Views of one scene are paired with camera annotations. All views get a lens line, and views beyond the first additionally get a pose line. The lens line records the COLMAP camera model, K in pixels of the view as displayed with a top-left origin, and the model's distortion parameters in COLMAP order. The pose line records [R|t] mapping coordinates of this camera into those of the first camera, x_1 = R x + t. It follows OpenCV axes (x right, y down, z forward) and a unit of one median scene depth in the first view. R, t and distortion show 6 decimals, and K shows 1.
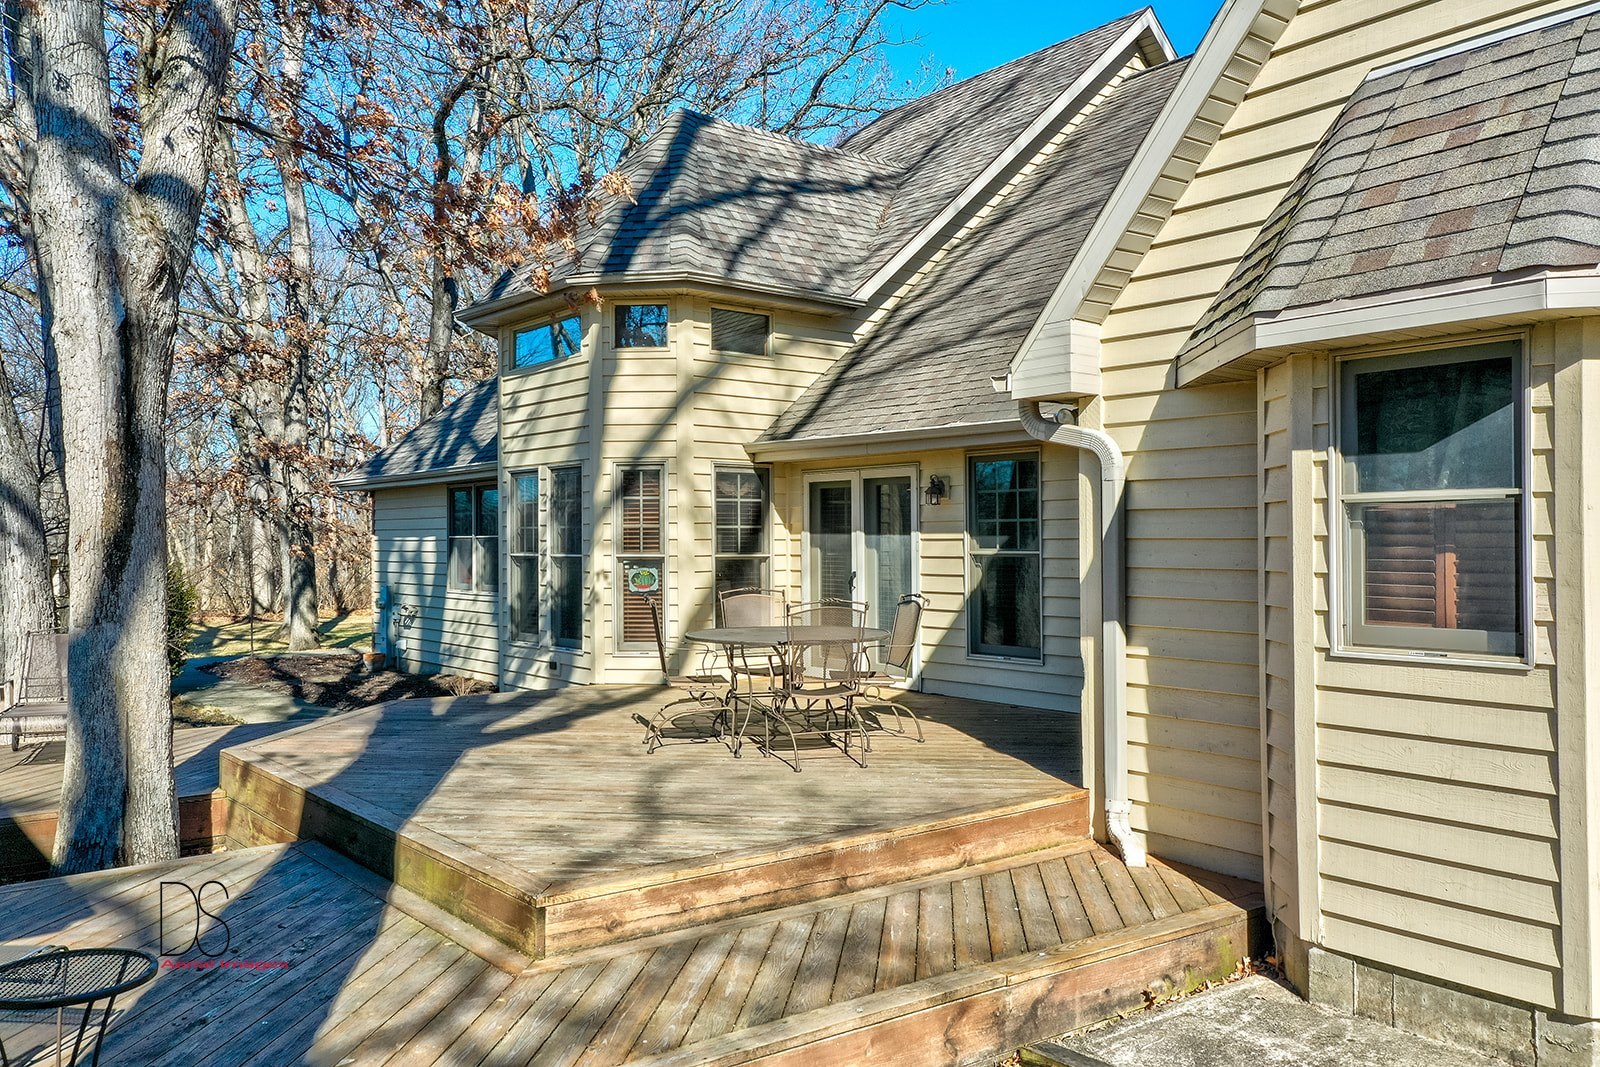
lens RADIAL K [[1271.4, 0, 797.7], [0, 1271.4, 525.9], [0, 0, 1]] dist [0.037917, 0.017506]
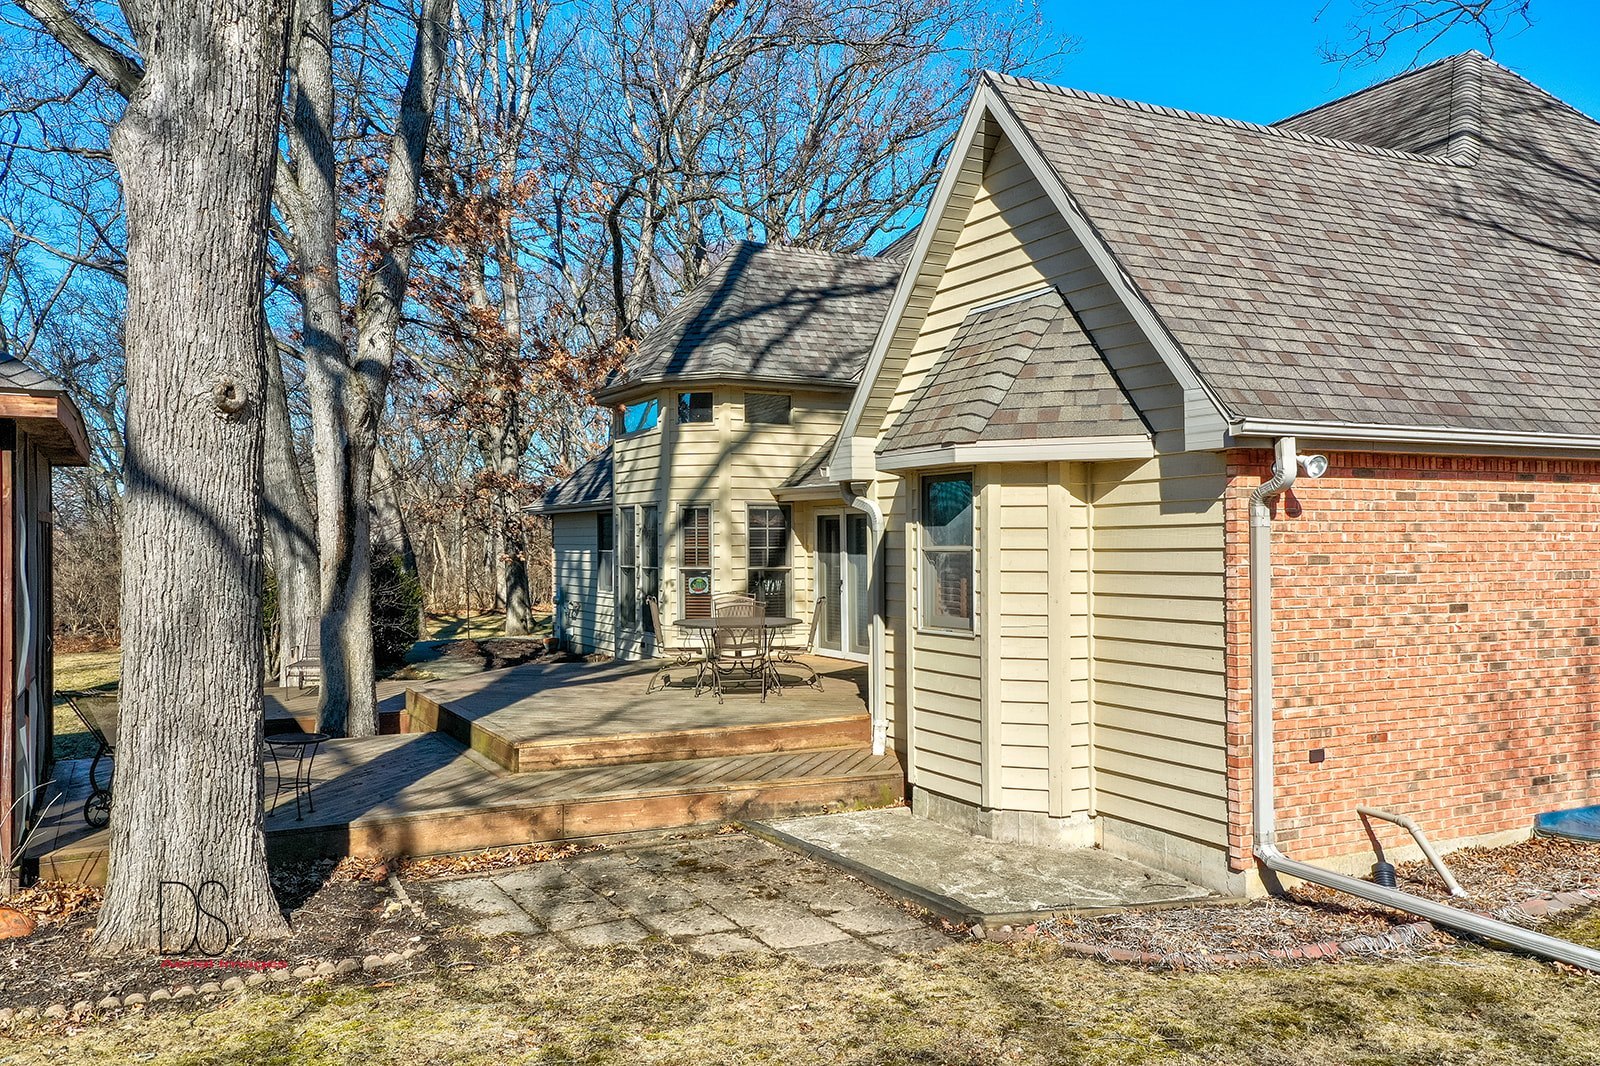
lens RADIAL K [[1271.4, 0, 792.5], [0, 1271.4, 523.3], [0, 0, 1]] dist [0.037917, 0.017506]
pose [[0.981552, -0.004874, -0.191134, 0.257227], [0.004671, 0.999988, -0.001516, -0.024563], [0.191139, 0.000595, 0.981563, -0.381502]]
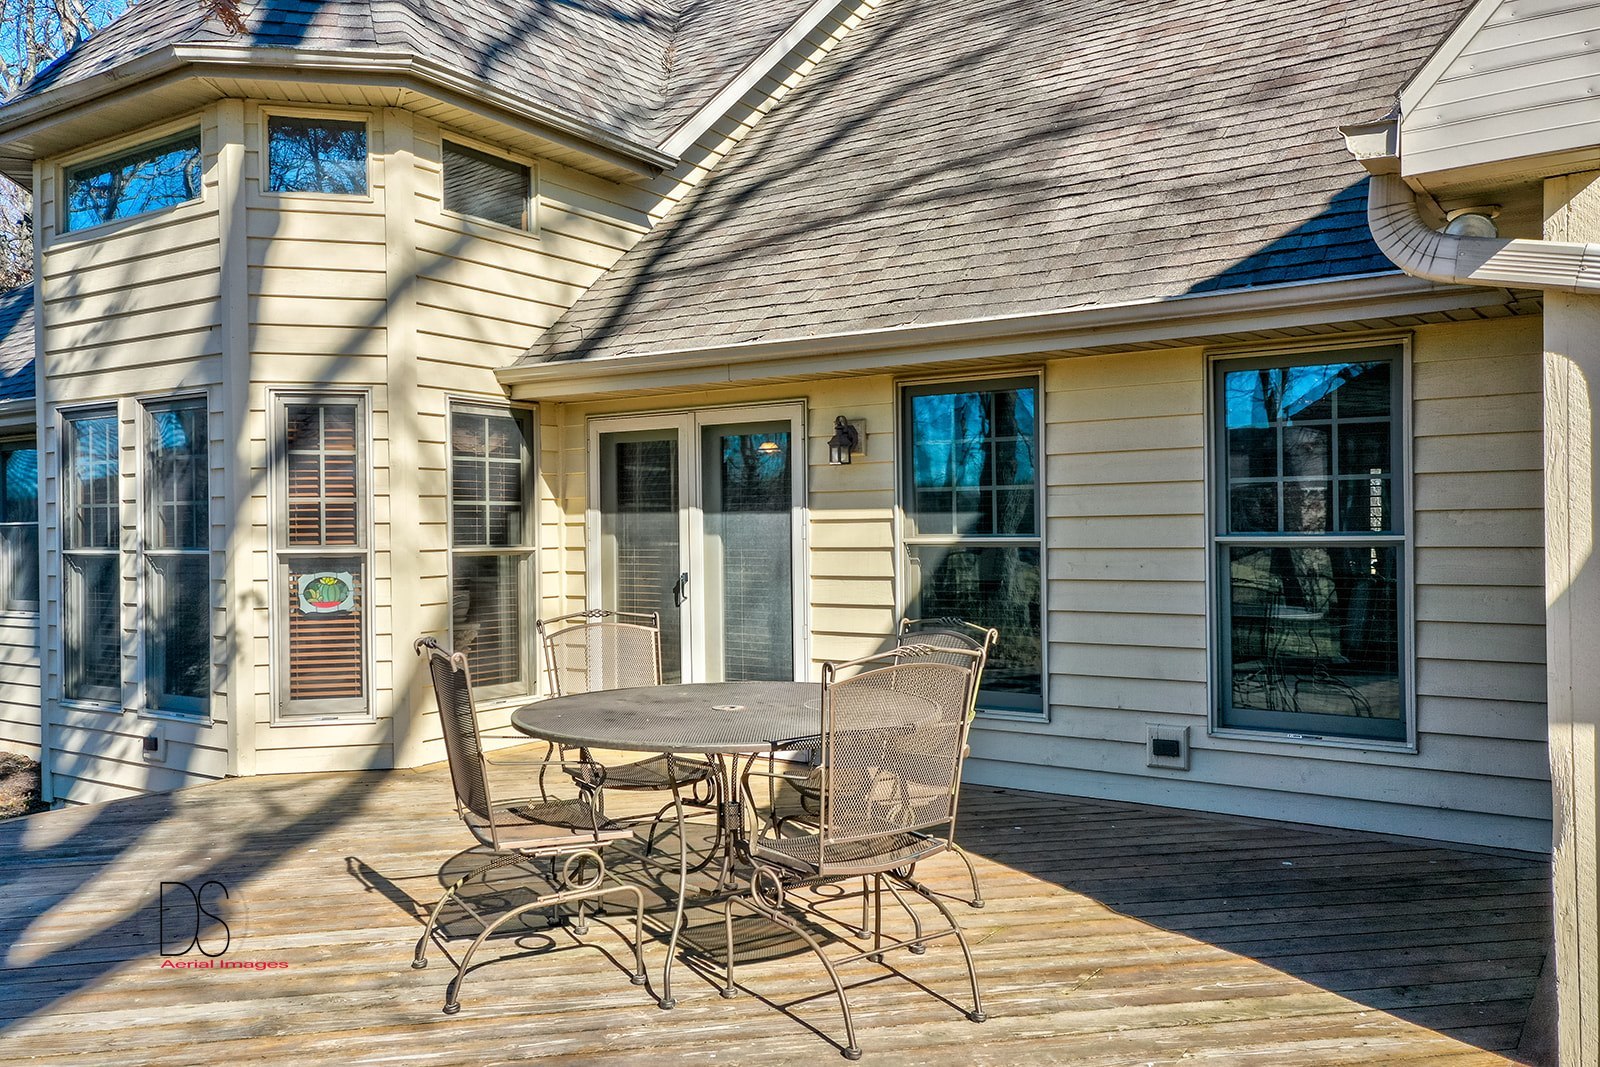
lens RADIAL K [[1271.4, 0, 788.4], [0, 1271.4, 525.9], [0, 0, 1]] dist [0.037917, 0.017506]
pose [[0.955957, -0.004779, 0.293469, -0.091503], [0.003004, 0.999974, 0.006498, 0.008572], [-0.293492, -0.005331, 0.955947, 0.377833]]
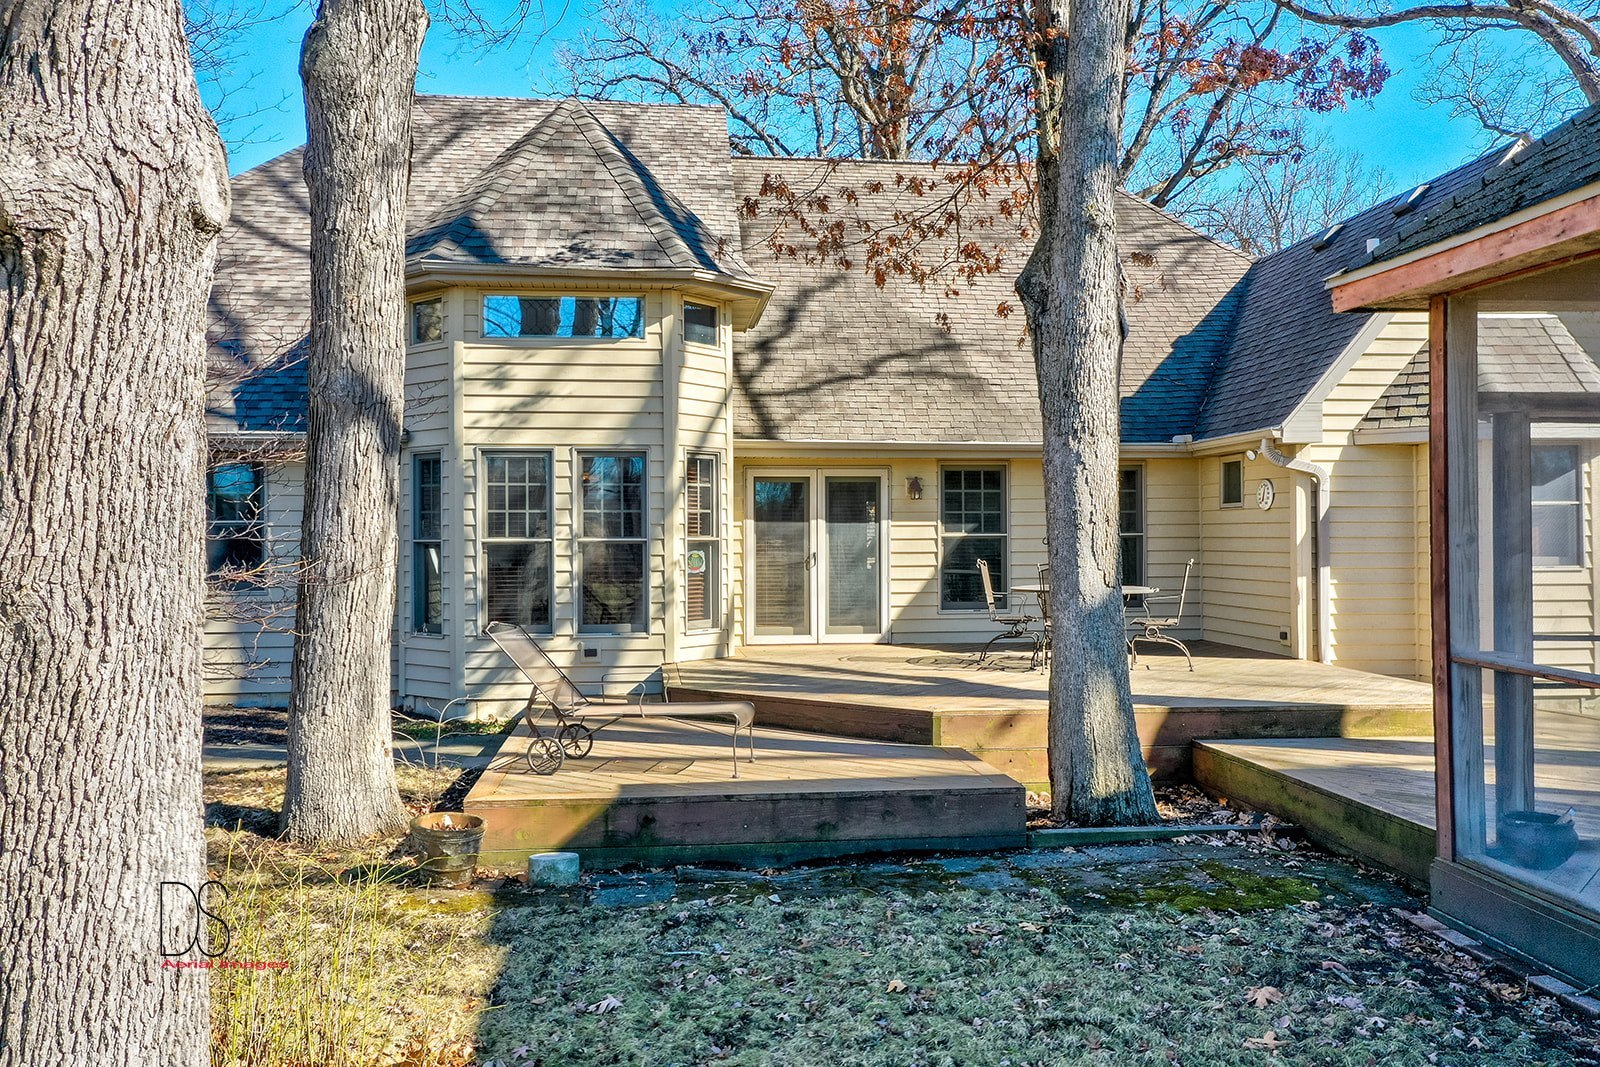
lens RADIAL K [[1271.4, 0, 798.7], [0, 1271.4, 532.4], [0, 0, 1]] dist [0.037917, 0.017506]
pose [[0.538698, 0.005866, 0.842478, -0.978882], [-0.006978, 0.999973, -0.002500, 0.019814], [-0.842470, -0.004532, 0.538724, 0.356764]]
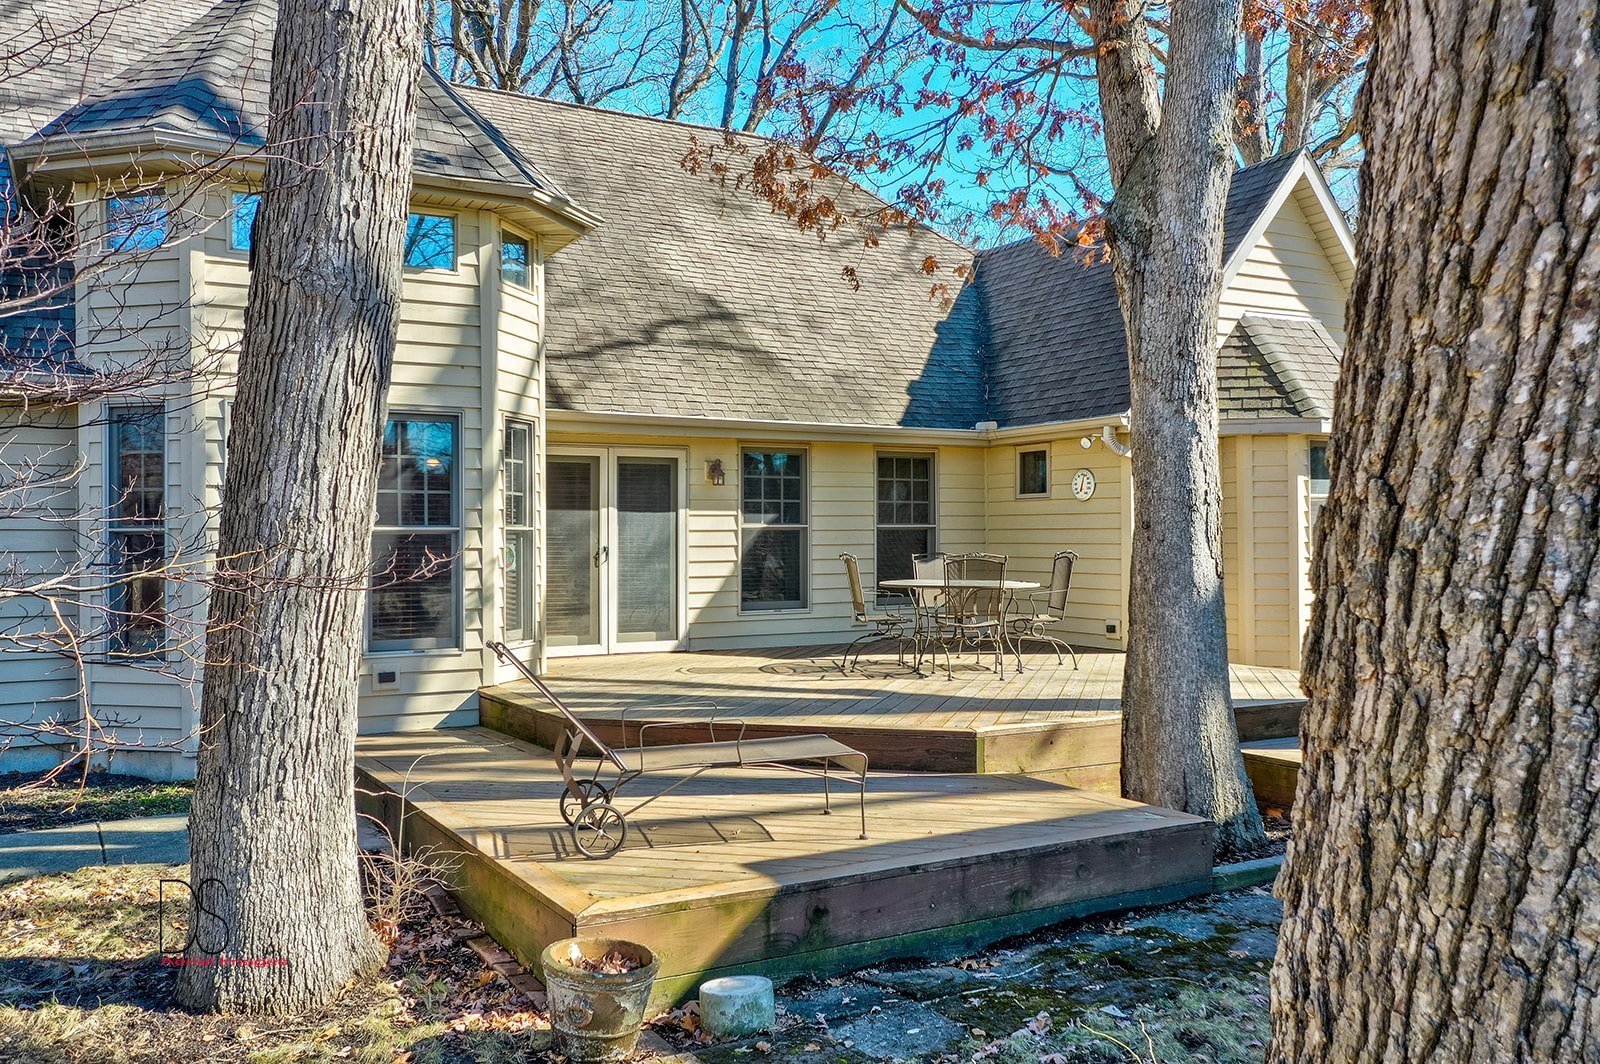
lens RADIAL K [[1271.4, 0, 785.3], [0, 1271.4, 530.5], [0, 0, 1]] dist [0.037917, 0.017506]
pose [[0.169395, 0.008427, 0.985512, -0.934053], [-0.006212, 0.999953, -0.007483, 0.029719], [-0.985529, -0.004854, 0.169439, 0.678649]]
